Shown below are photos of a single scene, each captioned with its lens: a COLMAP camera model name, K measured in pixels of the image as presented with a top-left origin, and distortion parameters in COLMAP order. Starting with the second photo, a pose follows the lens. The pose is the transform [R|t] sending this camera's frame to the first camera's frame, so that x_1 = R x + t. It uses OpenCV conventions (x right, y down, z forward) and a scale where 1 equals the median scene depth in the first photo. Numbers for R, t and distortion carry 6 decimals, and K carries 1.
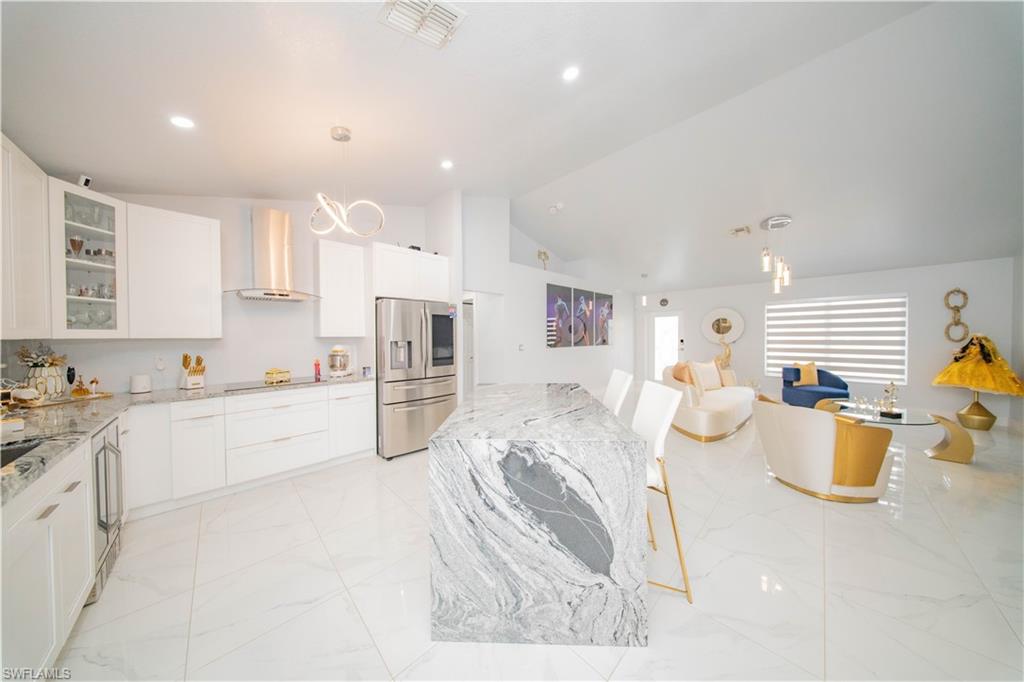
lens RADIAL K [[299.2, 0, 512.7], [0, 299.2, 340.6], [0, 0, 1]] dist [-0.001294, -0.001219]
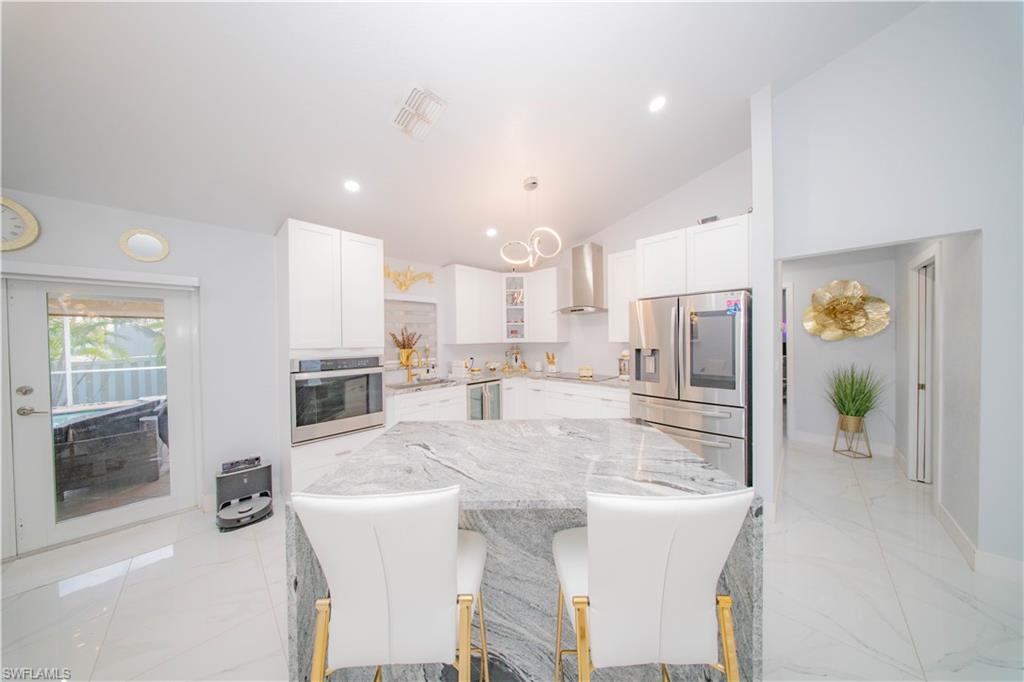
lens RADIAL K [[299.2, 0, 510.9], [0, 299.2, 344.3], [0, 0, 1]] dist [-0.001294, -0.001219]
pose [[0.025683, 0.025733, -0.999339, 0.456578], [-0.000279, 0.999669, 0.025734, -0.032522], [0.999670, -0.000383, 0.025682, 0.584101]]
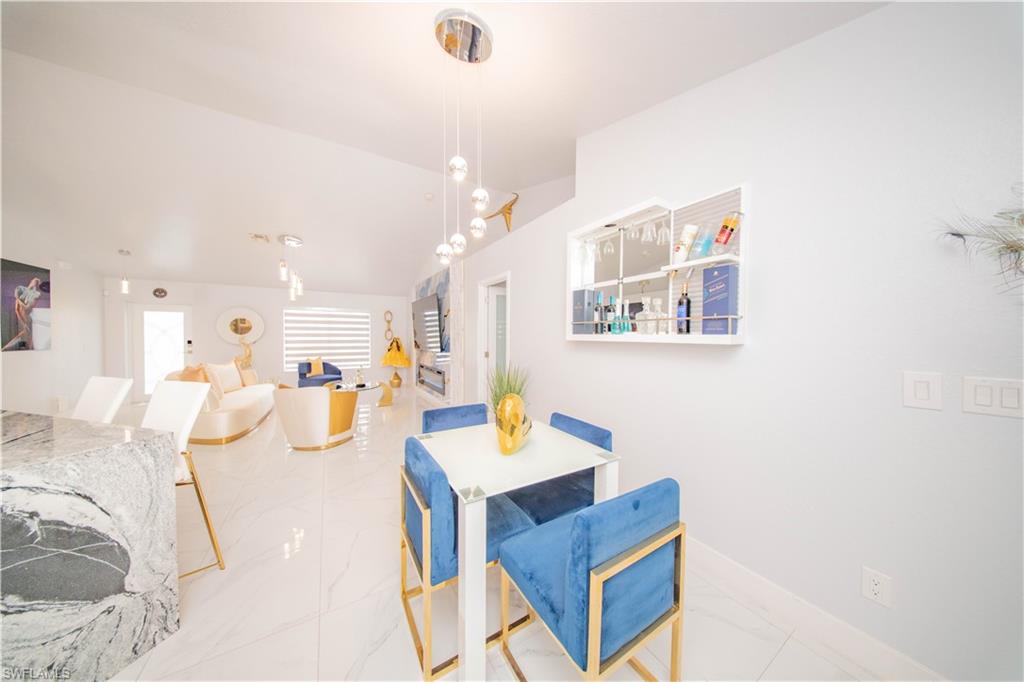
lens RADIAL K [[299.2, 0, 511.2], [0, 299.2, 340.7], [0, 0, 1]] dist [-0.001294, -0.001219]
pose [[0.218939, -0.006002, 0.975720, -0.113724], [0.011553, 0.999927, 0.003558, 0.010894], [-0.975670, 0.010494, 0.218992, -0.140485]]
